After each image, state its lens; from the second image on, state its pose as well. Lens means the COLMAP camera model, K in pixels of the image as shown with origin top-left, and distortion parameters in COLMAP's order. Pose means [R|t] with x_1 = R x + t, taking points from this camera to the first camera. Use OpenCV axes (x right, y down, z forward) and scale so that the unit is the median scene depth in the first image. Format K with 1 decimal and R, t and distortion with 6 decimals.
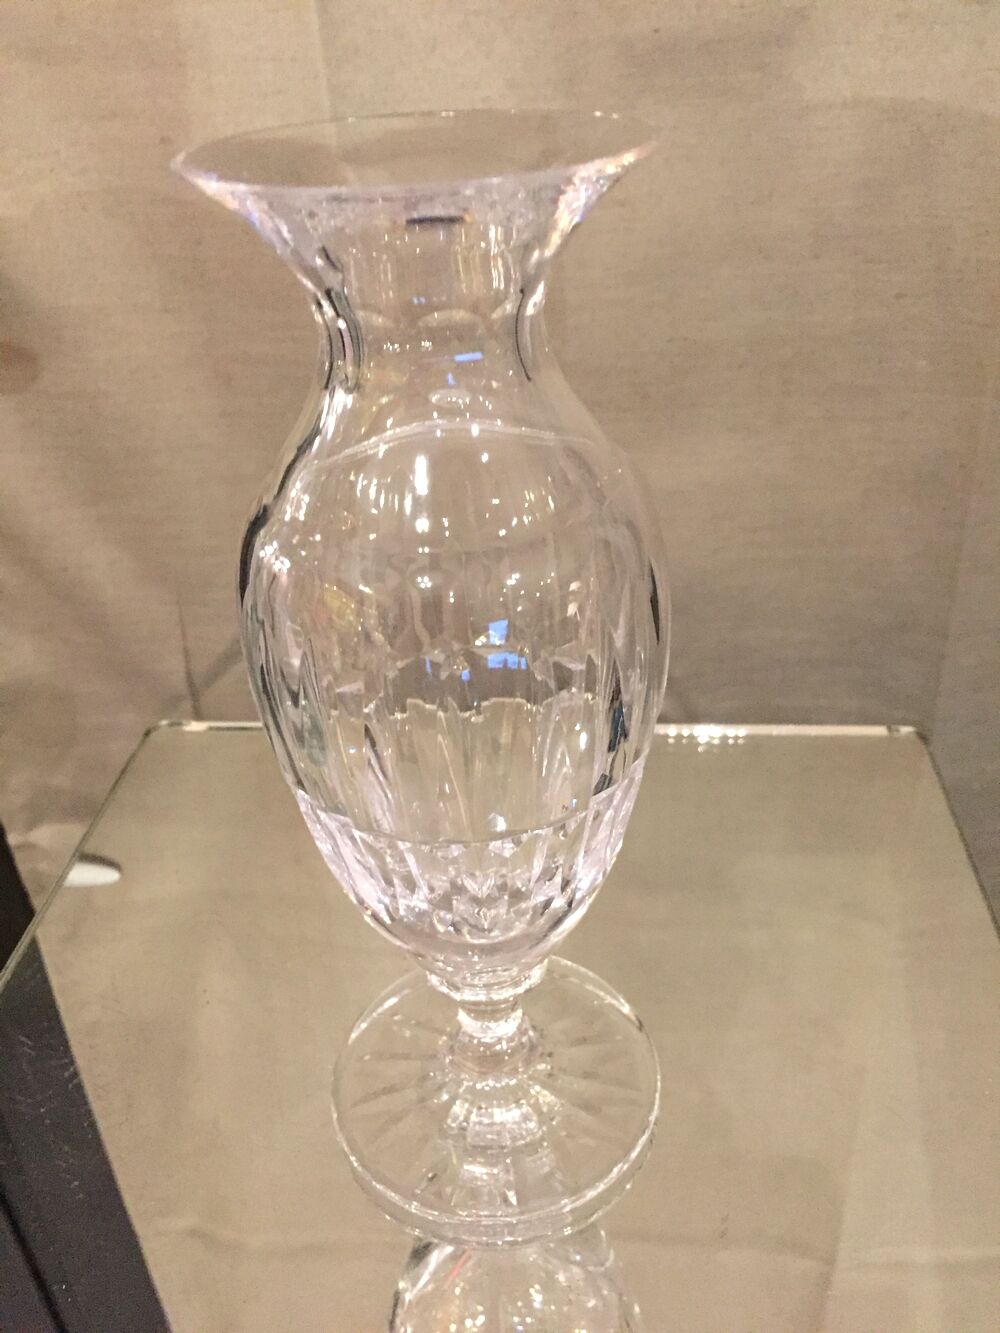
lens RADIAL K [[1210.2, 0, 523.6], [0, 1210.2, 668.1], [0, 0, 1]] dist [0.136544, -0.185195]
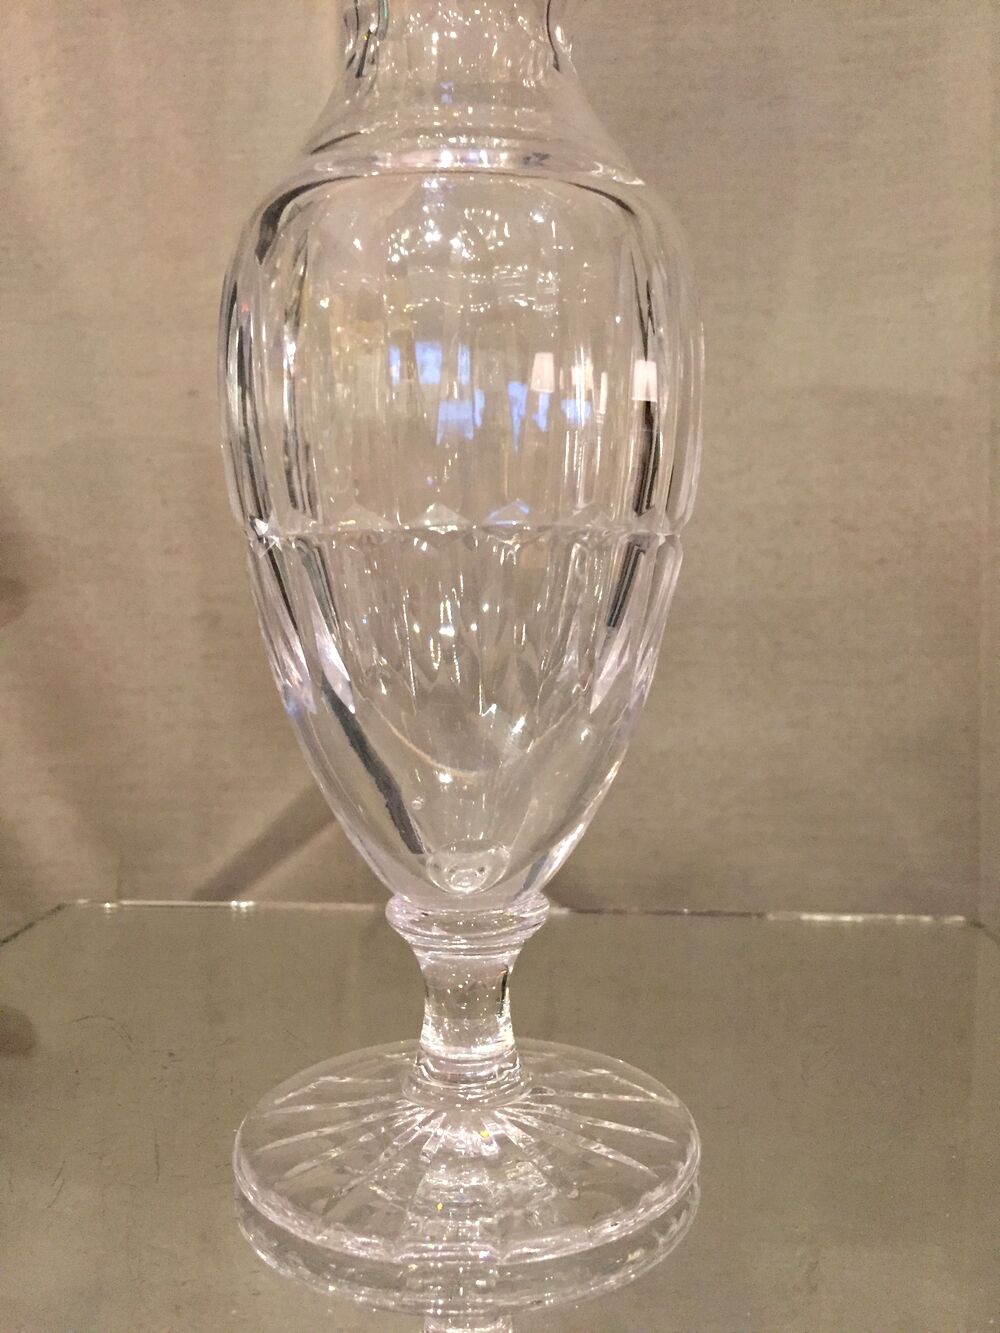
lens RADIAL K [[1210.2, 0, 523.6], [0, 1210.2, 668.1], [0, 0, 1]] dist [0.136544, -0.185195]
pose [[0.999123, 0.037948, 0.017703, -0.008929], [-0.025001, 0.879740, -0.474797, 0.259919], [-0.033592, 0.473938, 0.879917, 0.141957]]
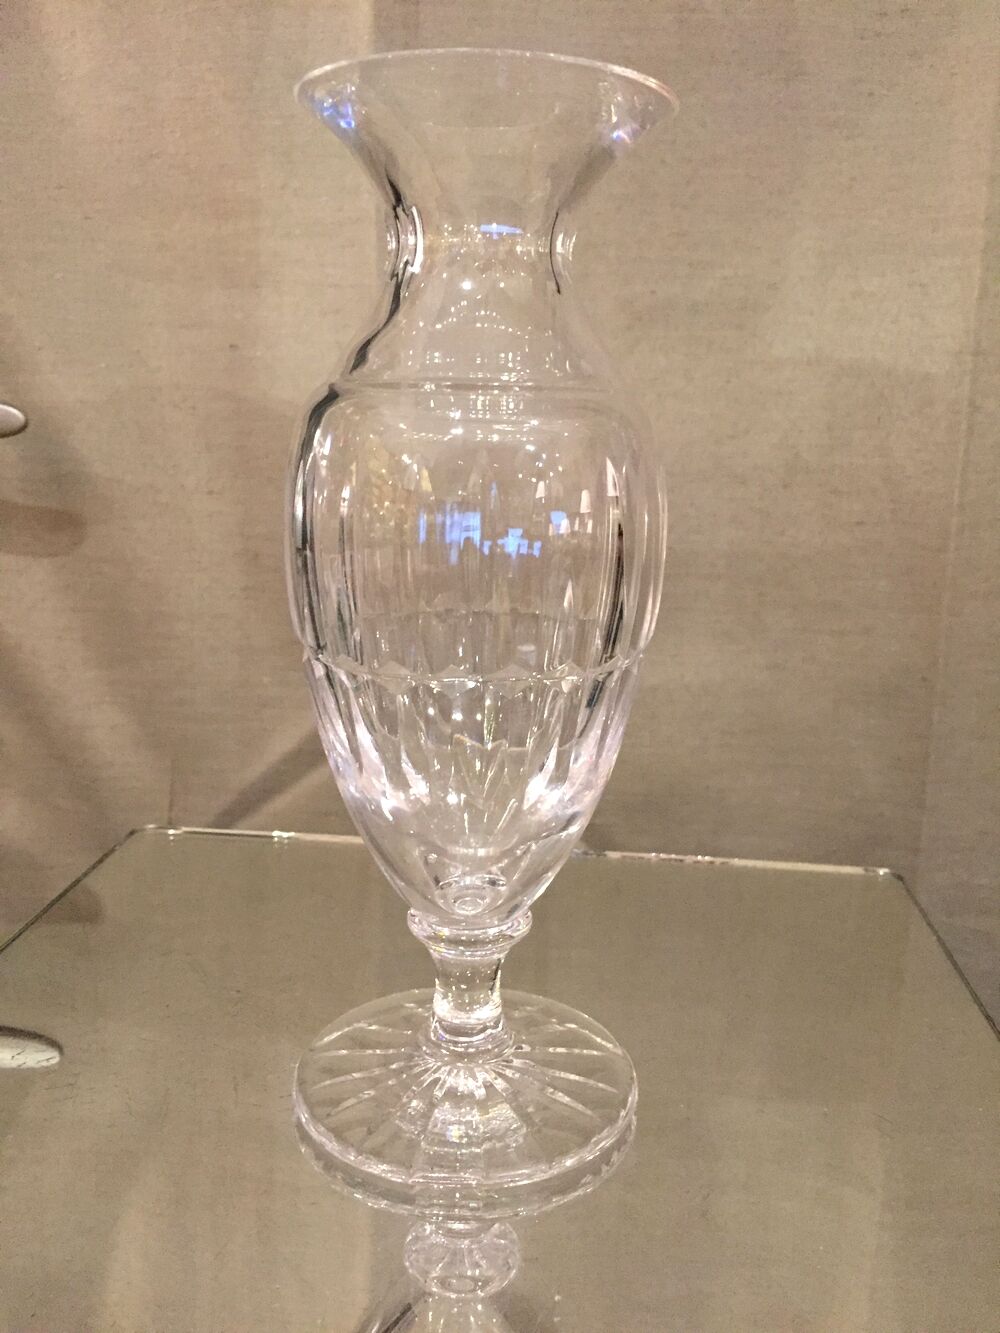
lens RADIAL K [[1210.2, 0, 523.6], [0, 1210.2, 668.1], [0, 0, 1]] dist [0.136544, -0.185195]
pose [[0.997516, 0.069376, 0.012158, -0.007784], [-0.061401, 0.941107, -0.332488, 0.206086], [-0.034508, 0.330915, 0.943029, -0.004652]]
